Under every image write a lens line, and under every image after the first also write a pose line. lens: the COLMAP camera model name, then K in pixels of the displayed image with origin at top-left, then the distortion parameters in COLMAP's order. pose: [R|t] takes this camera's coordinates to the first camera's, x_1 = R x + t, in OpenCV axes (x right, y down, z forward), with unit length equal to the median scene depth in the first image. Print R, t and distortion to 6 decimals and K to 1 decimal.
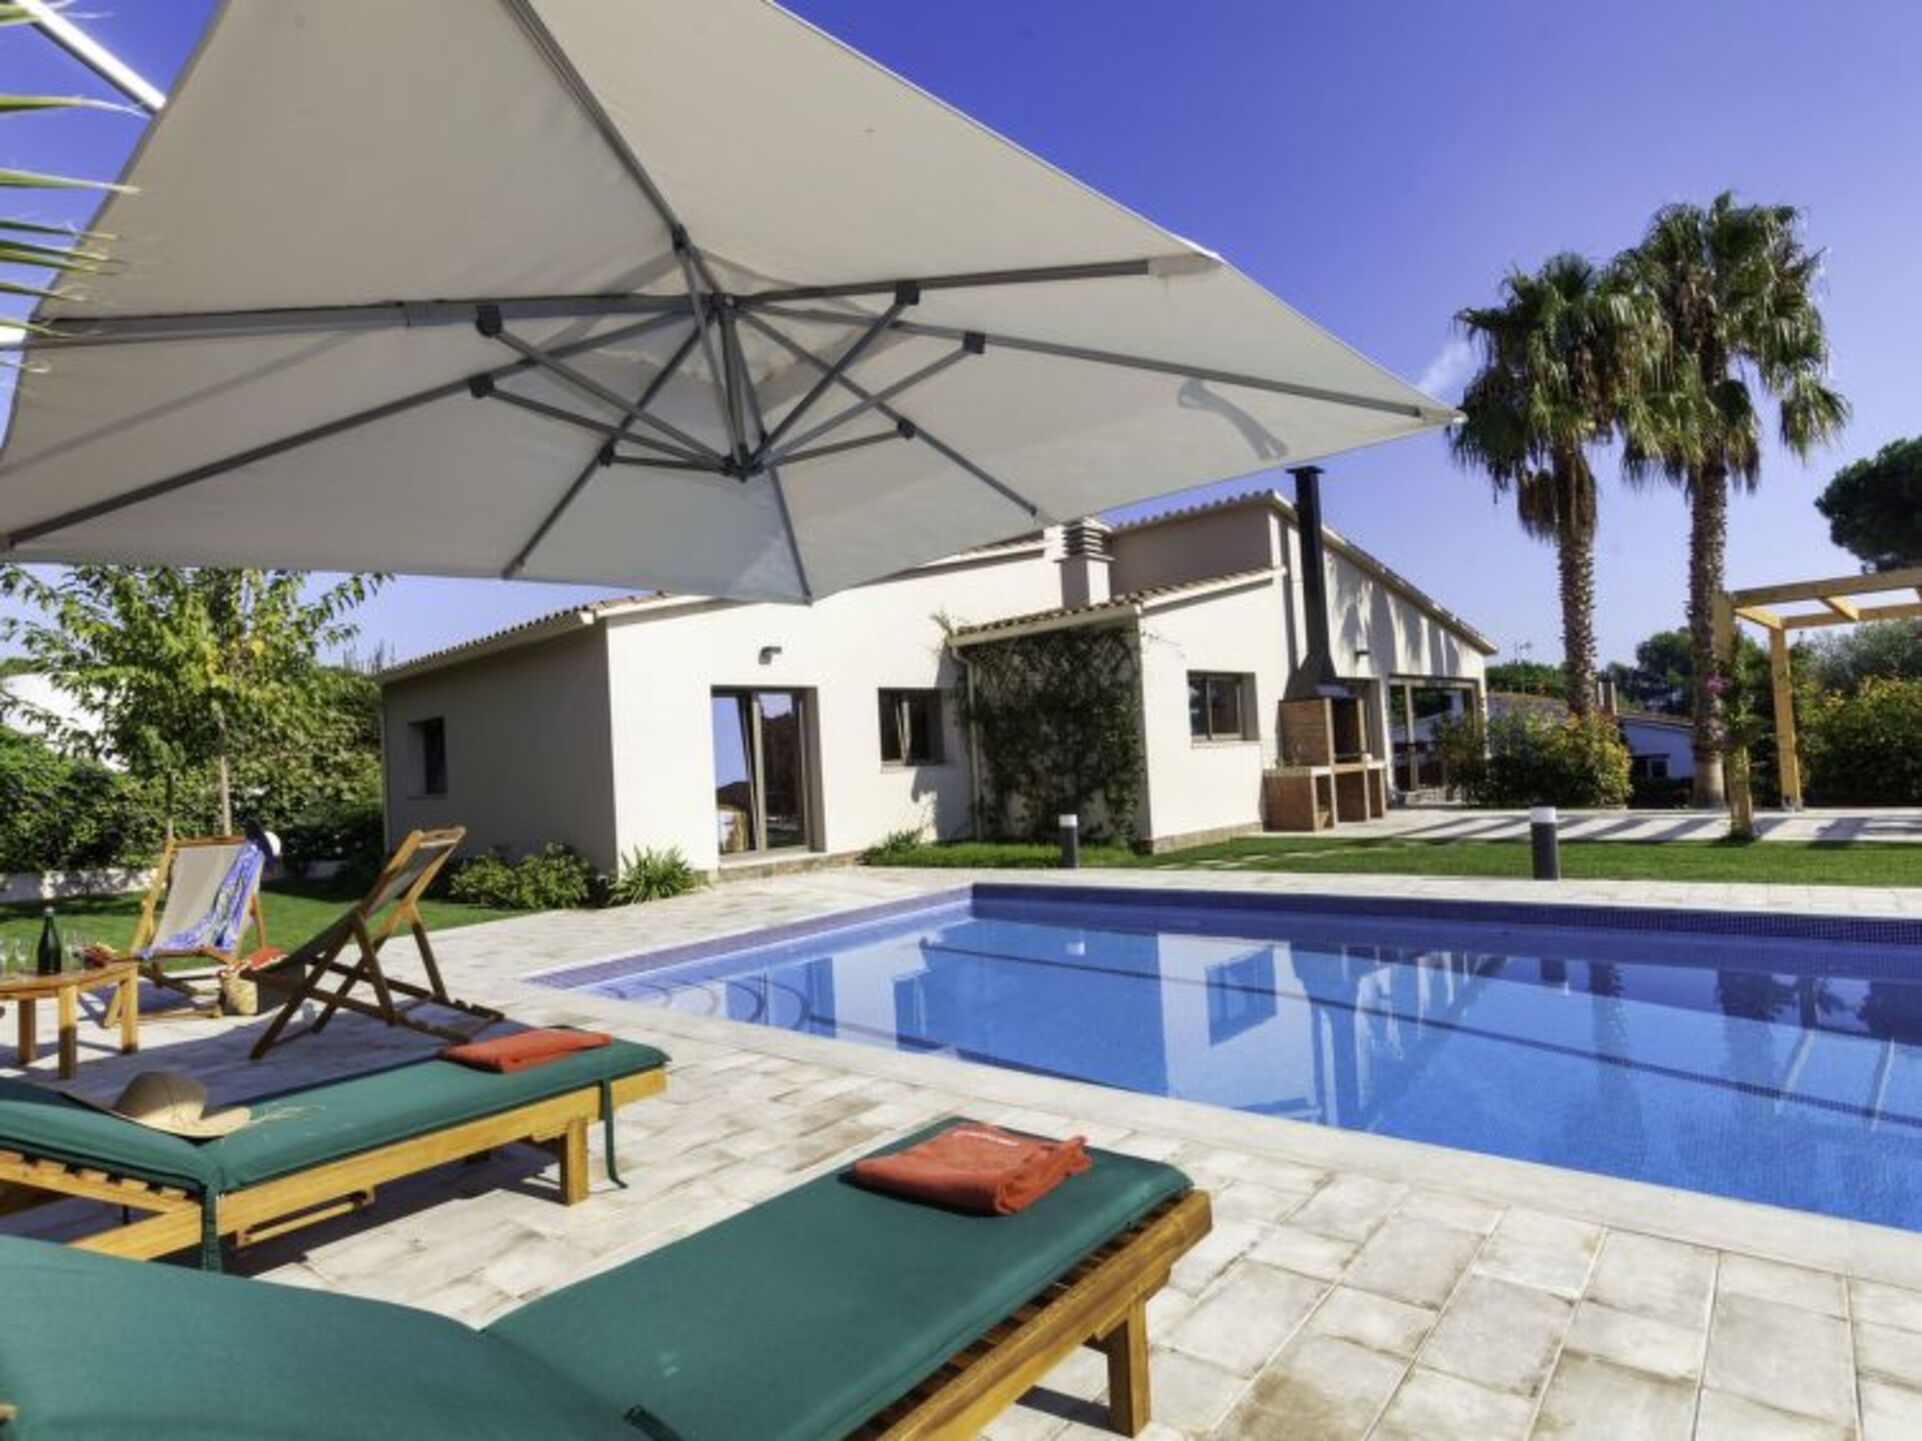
lens RADIAL K [[1061.5, 0, 961.0], [0, 1061.5, 720.5], [0, 0, 1]] dist [0.006095, 0.000451]
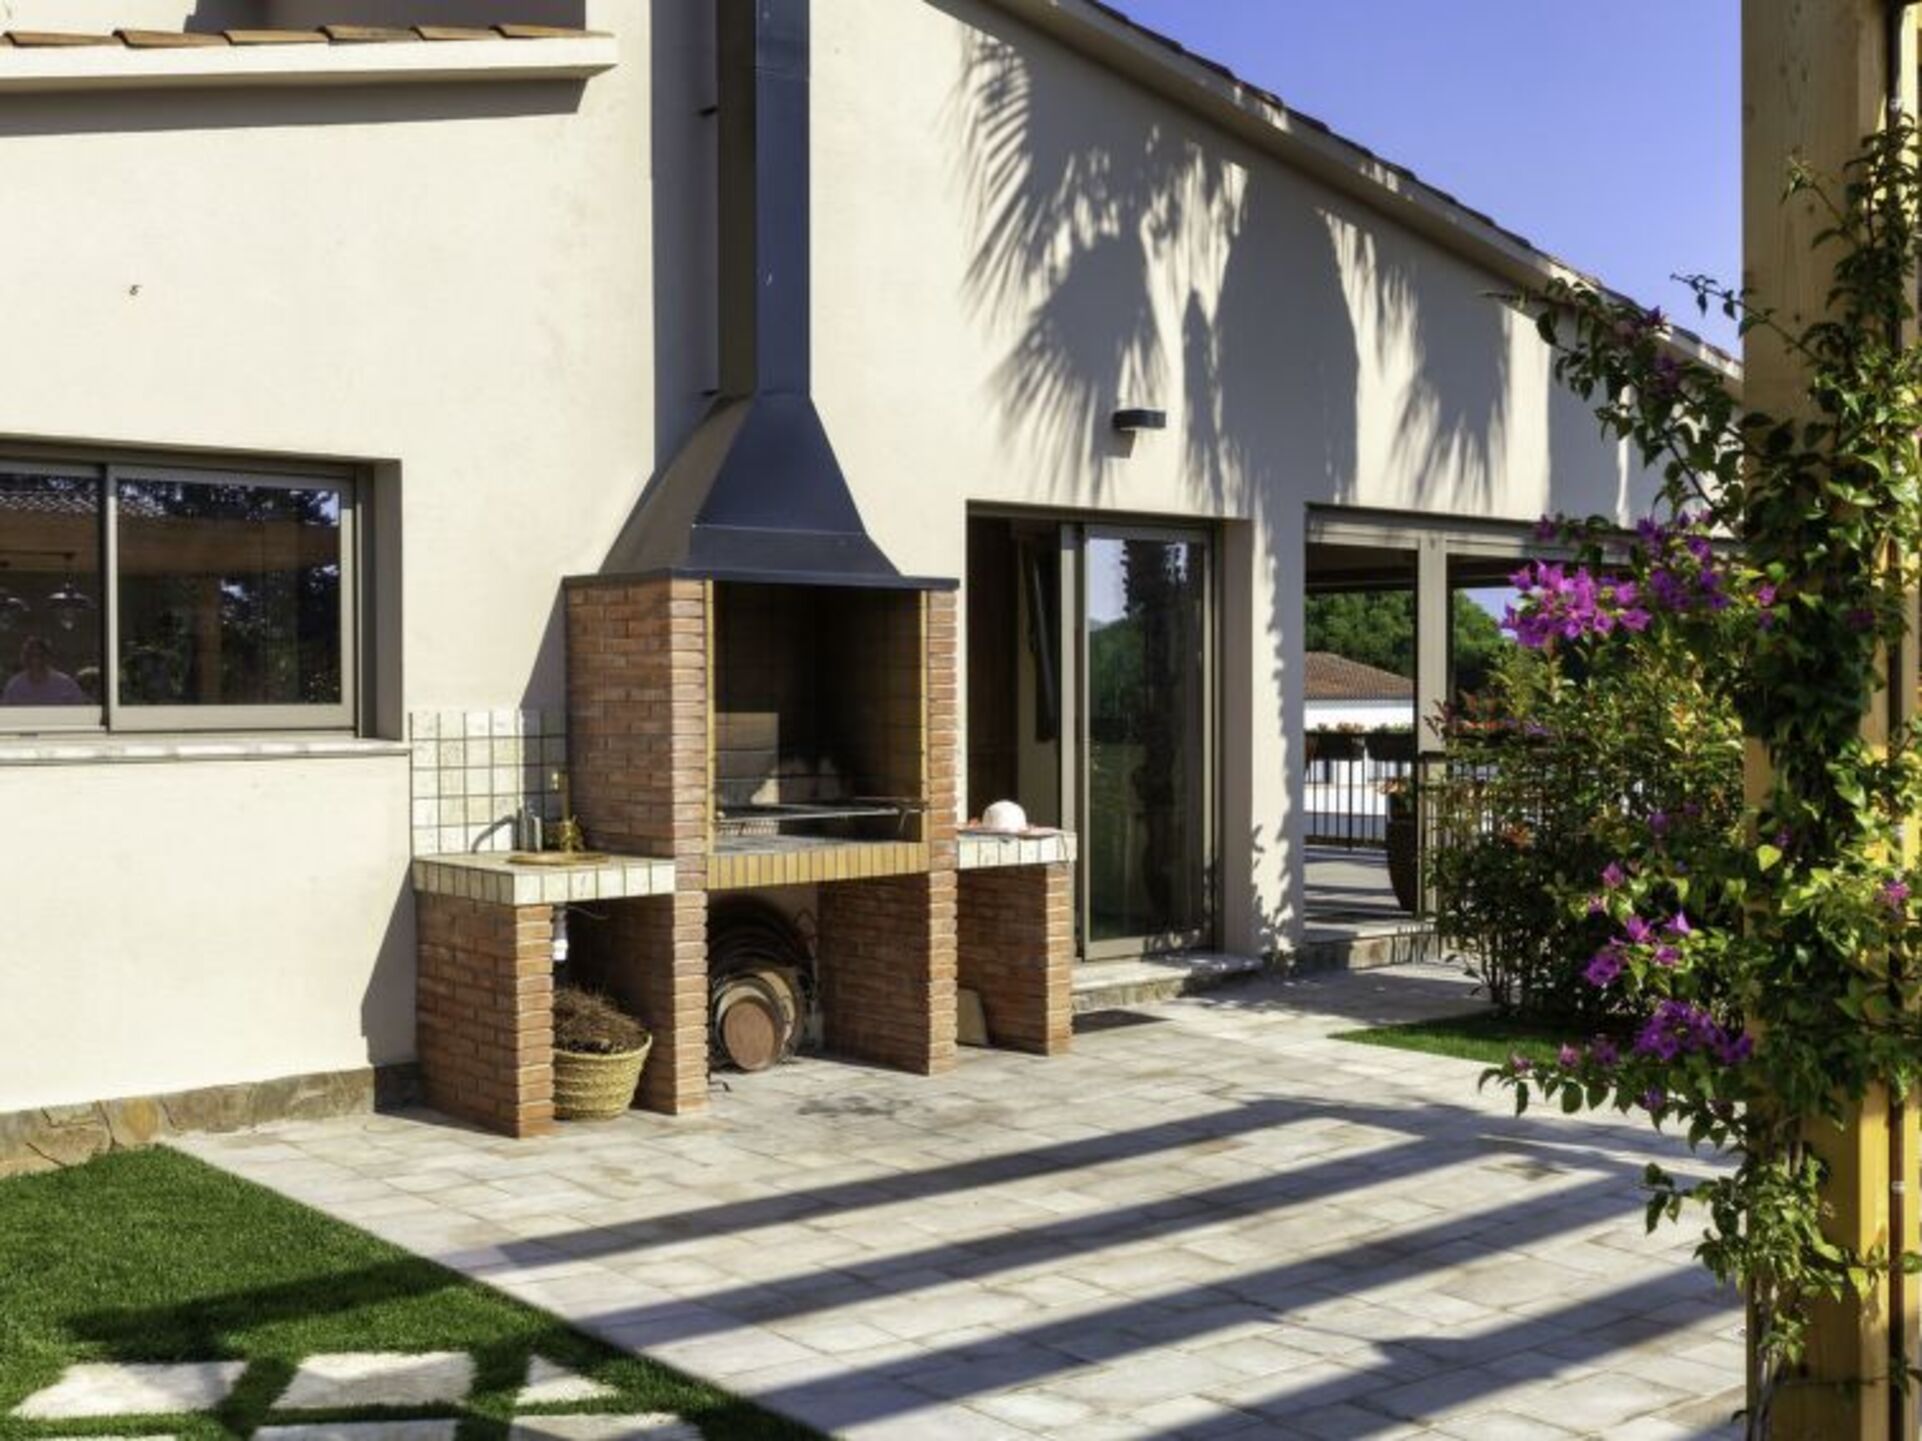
lens RADIAL K [[2089.6, 0, 961.0], [0, 2089.6, 720.5], [0, 0, 1]] dist [0.008802, 0.004058]
pose [[0.990470, 0.053454, -0.126929, 0.482539], [-0.045869, 0.997025, 0.061944, -0.021571], [0.129863, -0.055531, 0.989976, 0.552477]]
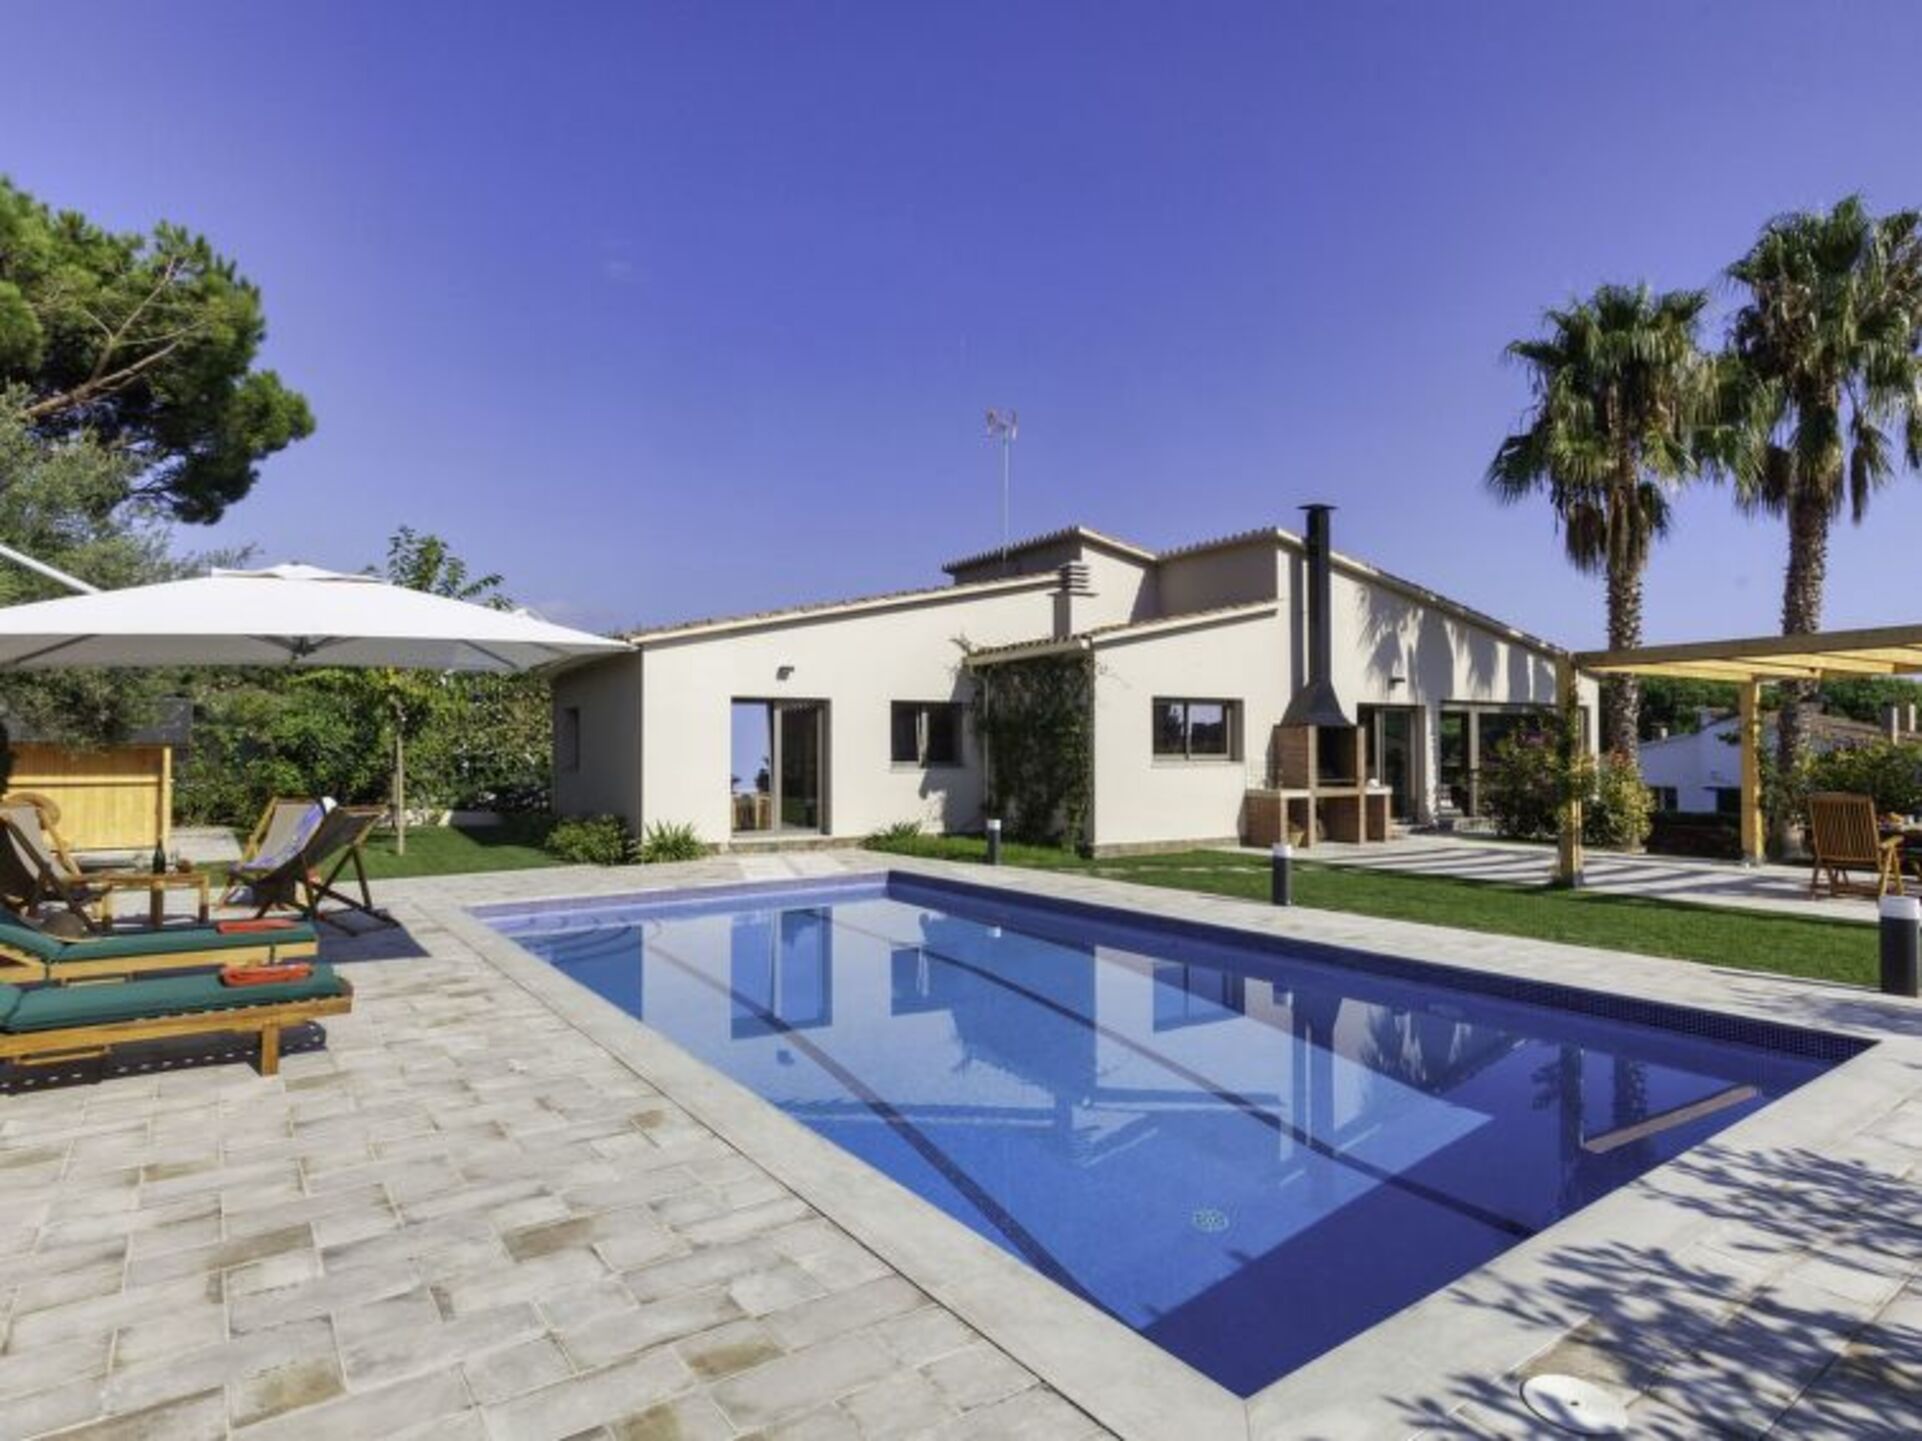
lens RADIAL K [[1102.6, 0, 1011.0], [0, 1102.6, 720.5], [0, 0, 1]] dist [0.002043, 0.001681]
pose [[0.967838, 0.047603, -0.247030, 0.335380], [-0.042497, 0.998759, 0.025964, -0.043322], [0.247960, -0.014631, 0.968660, -0.147893]]
